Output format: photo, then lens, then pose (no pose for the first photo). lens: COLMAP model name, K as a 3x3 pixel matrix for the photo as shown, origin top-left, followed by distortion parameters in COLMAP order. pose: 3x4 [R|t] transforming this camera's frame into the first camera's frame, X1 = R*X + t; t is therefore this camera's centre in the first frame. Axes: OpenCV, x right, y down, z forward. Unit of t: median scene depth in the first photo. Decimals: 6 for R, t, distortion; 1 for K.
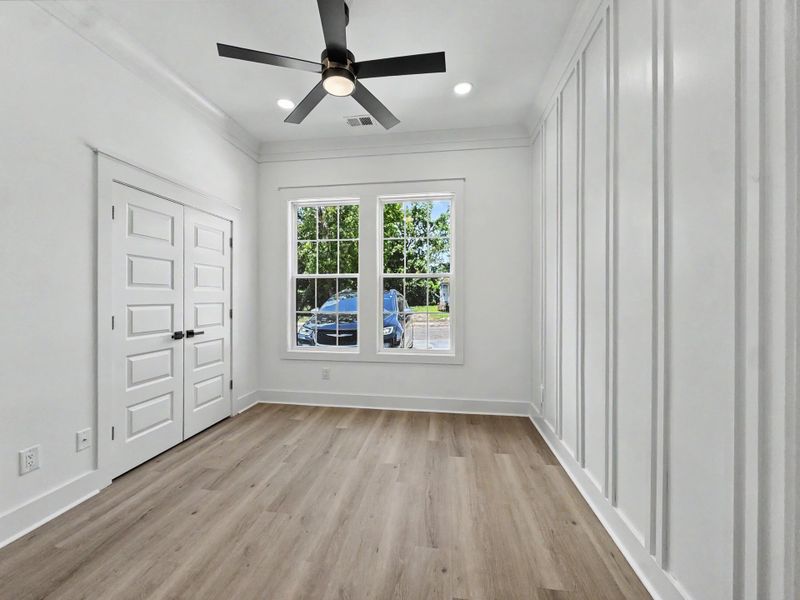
lens RADIAL K [[320.5, 0, 397.7], [0, 320.5, 297.2], [0, 0, 1]] dist [0.000009, 0.000051]
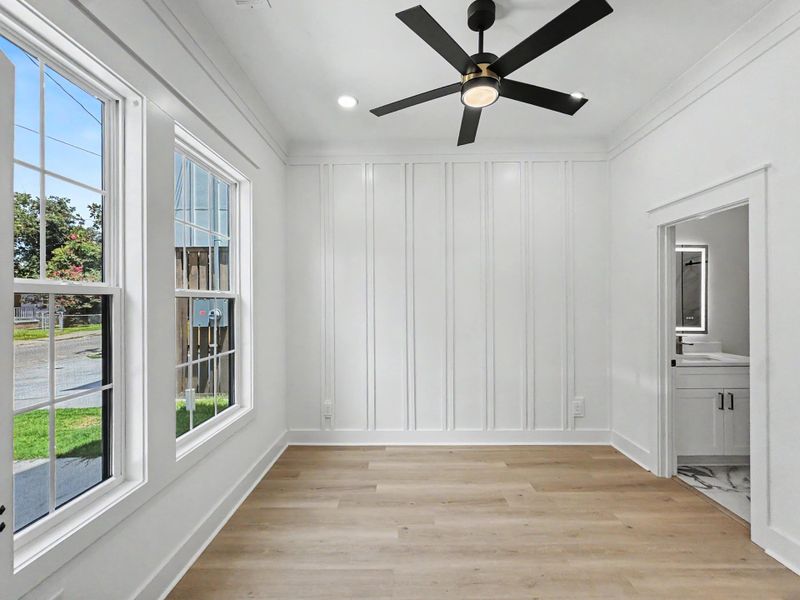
lens RADIAL K [[333.0, 0, 400.0], [0, 333.0, 300.0], [0, 0, 1]] dist [-0.000339, -0.000126]
pose [[-0.134633, 0.005981, 0.990878, -0.801610], [0.005875, 0.999969, -0.005237, -0.071435], [-0.990878, 0.005116, -0.134664, 1.011132]]
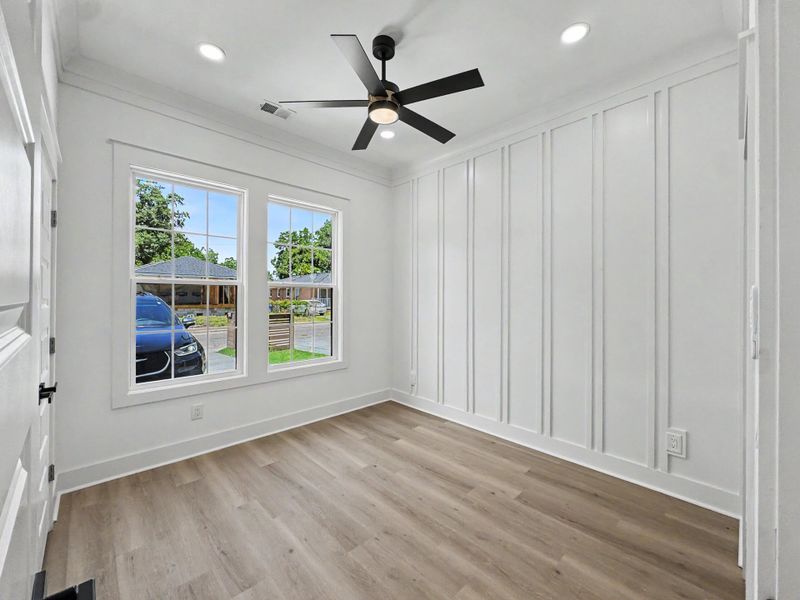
lens RADIAL K [[327.0, 0, 399.8], [0, 327.0, 294.4], [0, 0, 1]] dist [-0.000894, 0.000087]
pose [[0.615355, 0.008441, 0.788205, -0.752931], [-0.002199, 0.999957, -0.008992, -0.042928], [-0.788247, 0.003800, 0.615347, 0.216986]]
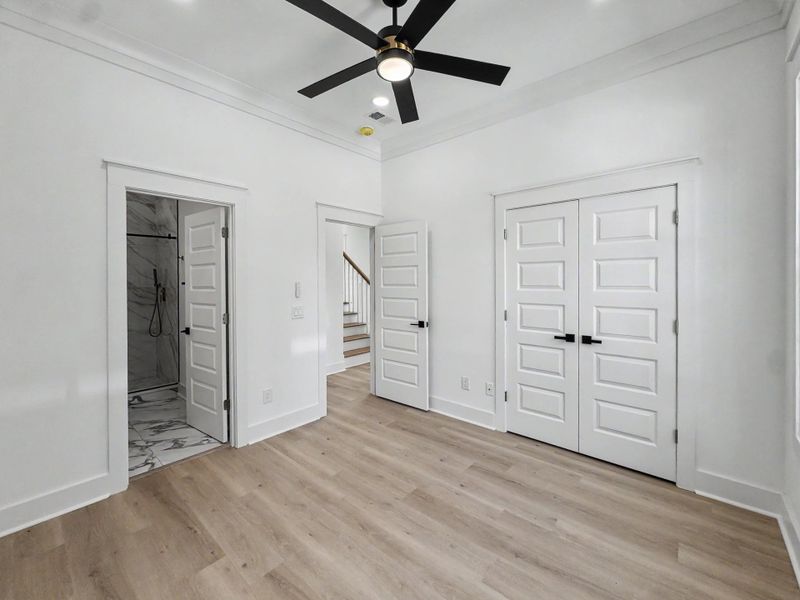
lens RADIAL K [[336.2, 0, 402.2], [0, 336.2, 285.5], [0, 0, 1]] dist [-0.001619, 0.000026]
pose [[-0.541113, 0.013575, -0.840840, 0.439011], [0.003442, 0.999897, 0.013928, -0.054865], [0.840943, 0.004642, -0.541104, 1.135273]]
